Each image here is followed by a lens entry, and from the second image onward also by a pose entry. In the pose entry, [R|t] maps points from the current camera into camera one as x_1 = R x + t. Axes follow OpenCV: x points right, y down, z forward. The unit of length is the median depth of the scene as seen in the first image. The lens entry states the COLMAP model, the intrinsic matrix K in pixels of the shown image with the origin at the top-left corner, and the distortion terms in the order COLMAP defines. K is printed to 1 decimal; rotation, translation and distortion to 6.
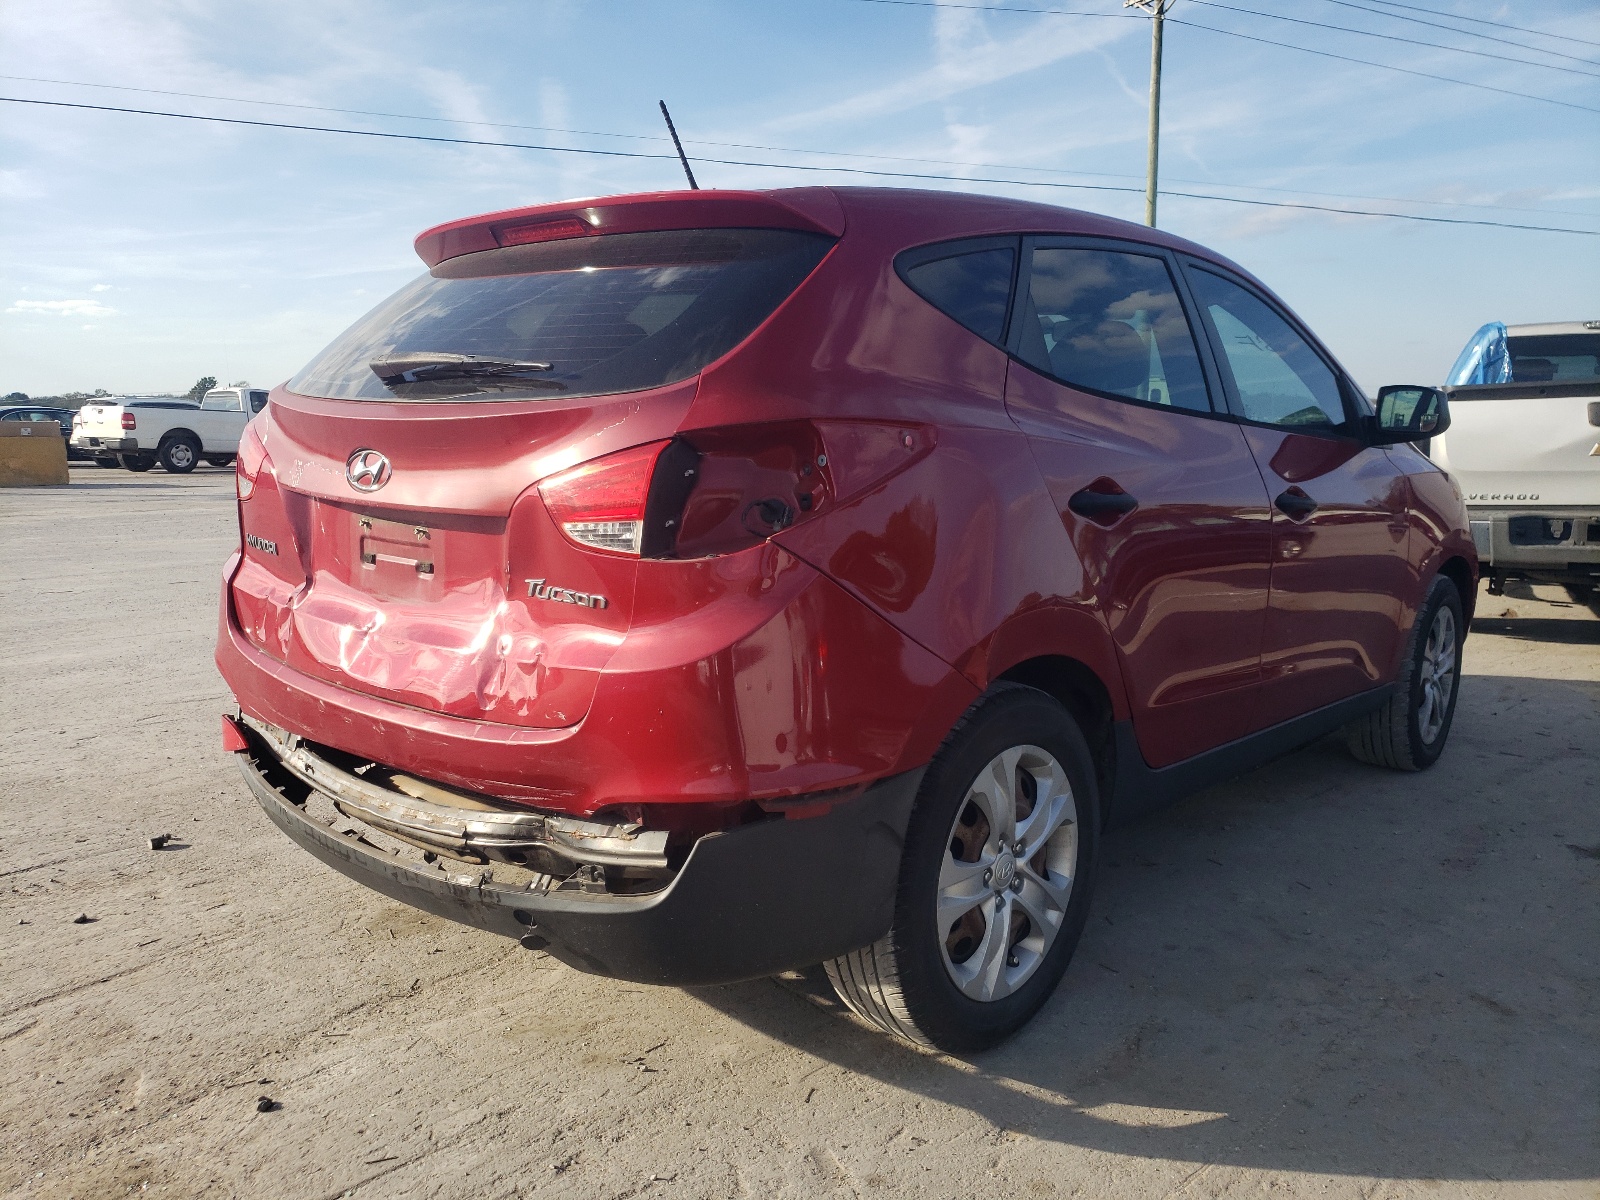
lens RADIAL K [[1275.6, 0, 800.0], [0, 1275.6, 600.0], [0, 0, 1]] dist [-0.003398, 0.062547]
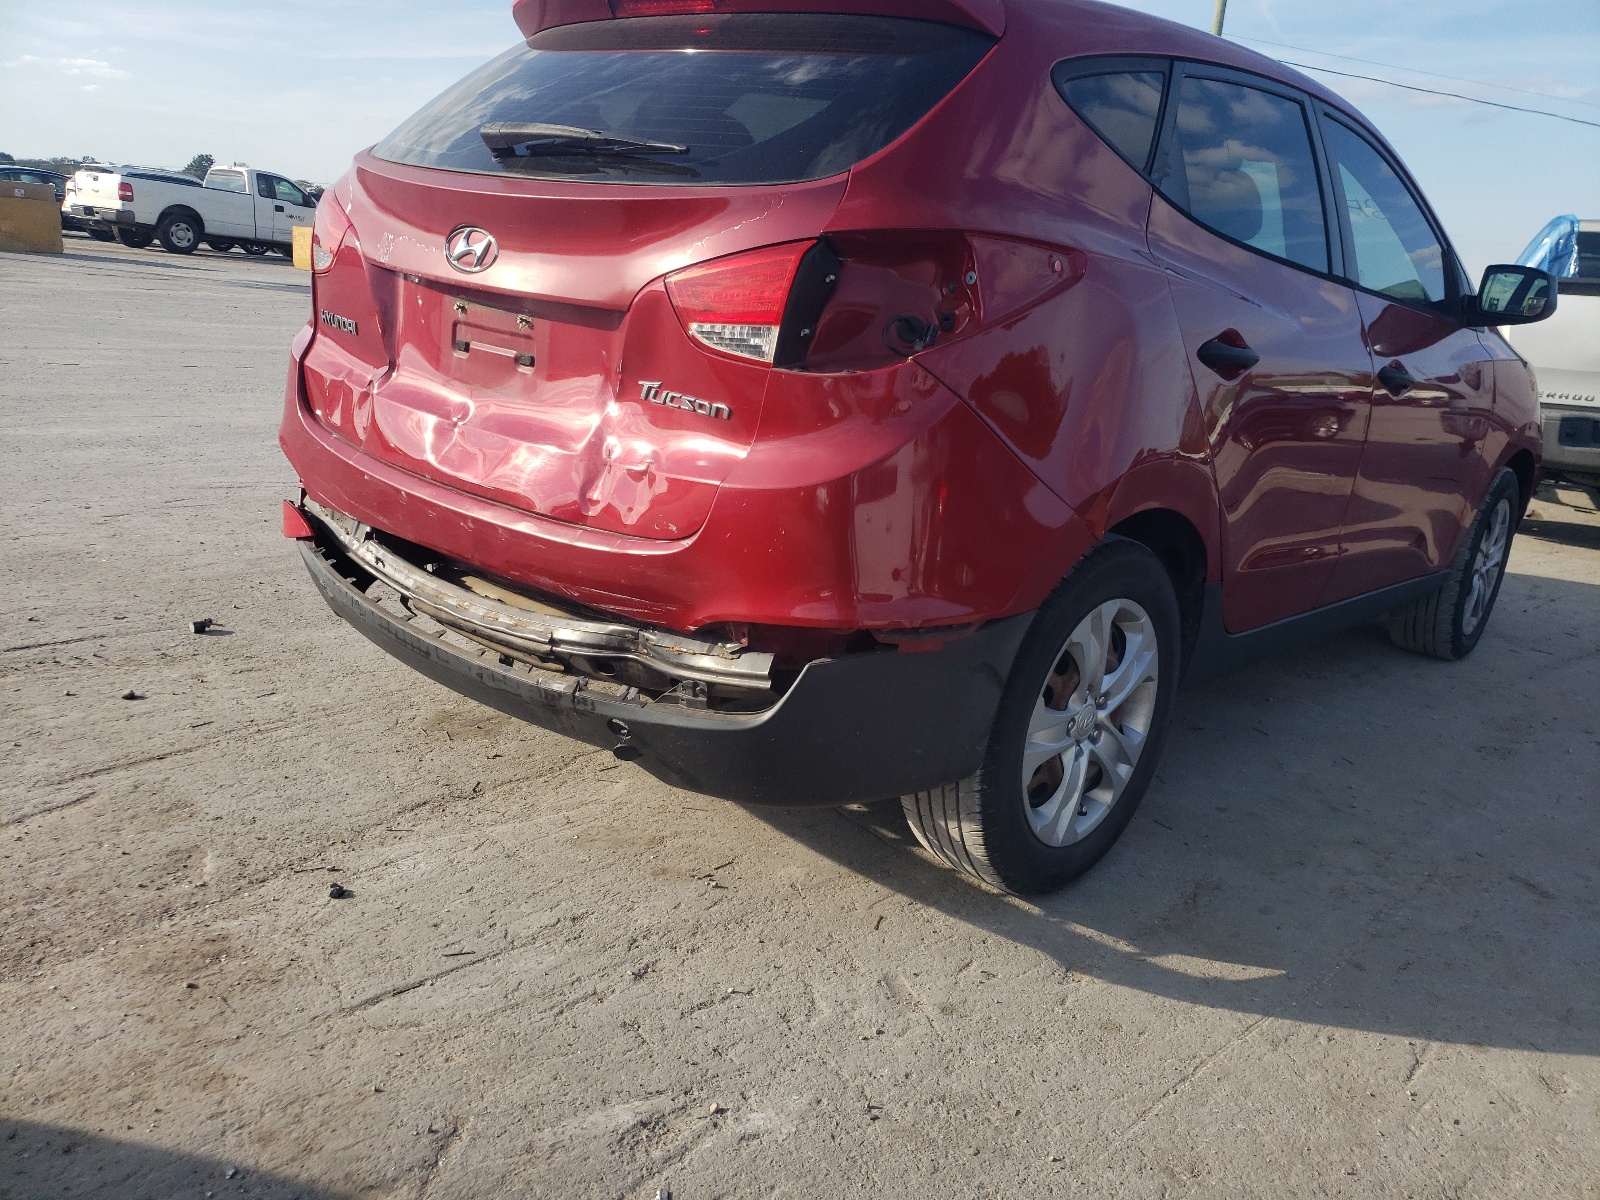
lens RADIAL K [[1254.9, 0, 800.0], [0, 1254.9, 600.0], [0, 0, 1]] dist [0.031180, 0.006017]
pose [[0.995867, 0.082409, 0.038190, -0.108966], [-0.086279, 0.989701, 0.114226, 0.025943], [-0.028384, -0.117048, 0.992721, 0.043652]]
